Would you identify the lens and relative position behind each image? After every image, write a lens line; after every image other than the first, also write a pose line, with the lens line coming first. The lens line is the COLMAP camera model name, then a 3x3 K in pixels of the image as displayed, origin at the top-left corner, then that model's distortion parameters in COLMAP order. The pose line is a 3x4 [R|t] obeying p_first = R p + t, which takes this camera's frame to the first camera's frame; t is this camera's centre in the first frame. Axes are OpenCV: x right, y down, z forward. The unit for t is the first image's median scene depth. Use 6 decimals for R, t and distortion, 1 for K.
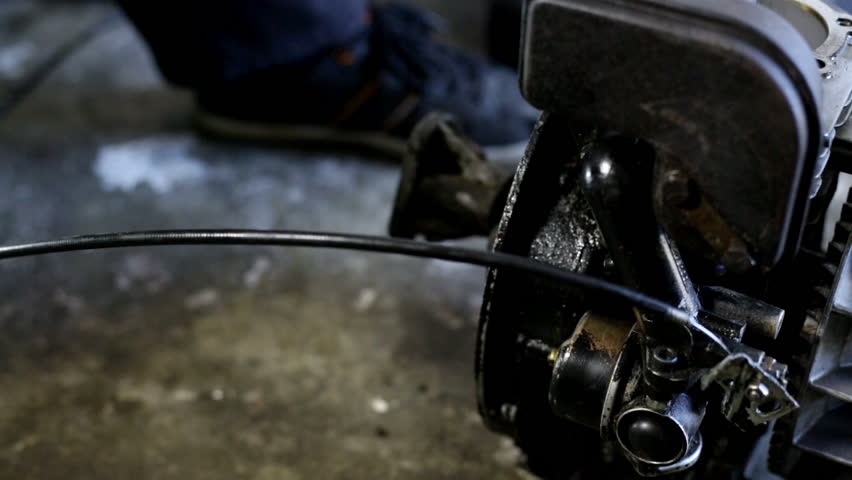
lens RADIAL K [[670.7, 0, 426.0], [0, 670.7, 240.0], [0, 0, 1]] dist [-0.009163, -0.008576]
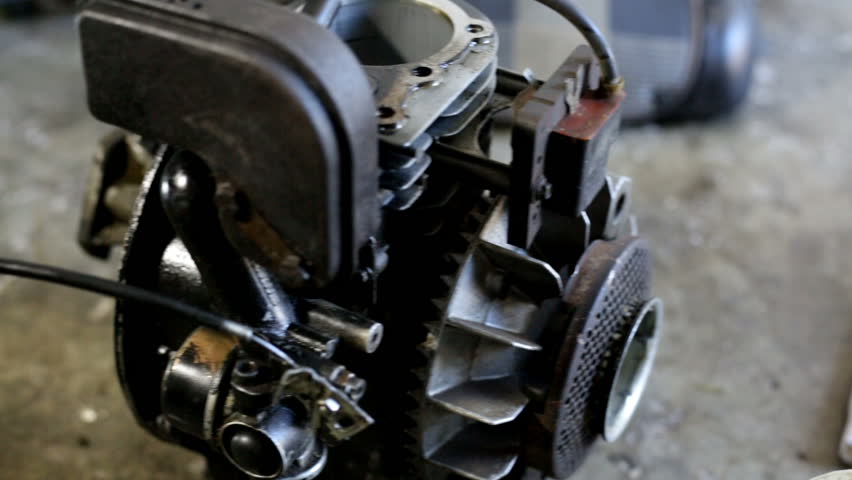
lens RADIAL K [[671.6, 0, 426.0], [0, 671.6, 240.0], [0, 0, 1]] dist [-0.008986, 0.002111]
pose [[0.999494, -0.003657, -0.031585, 0.633218], [0.003543, 0.999987, -0.003677, -0.013435], [0.031598, 0.003564, 0.999494, 0.015573]]
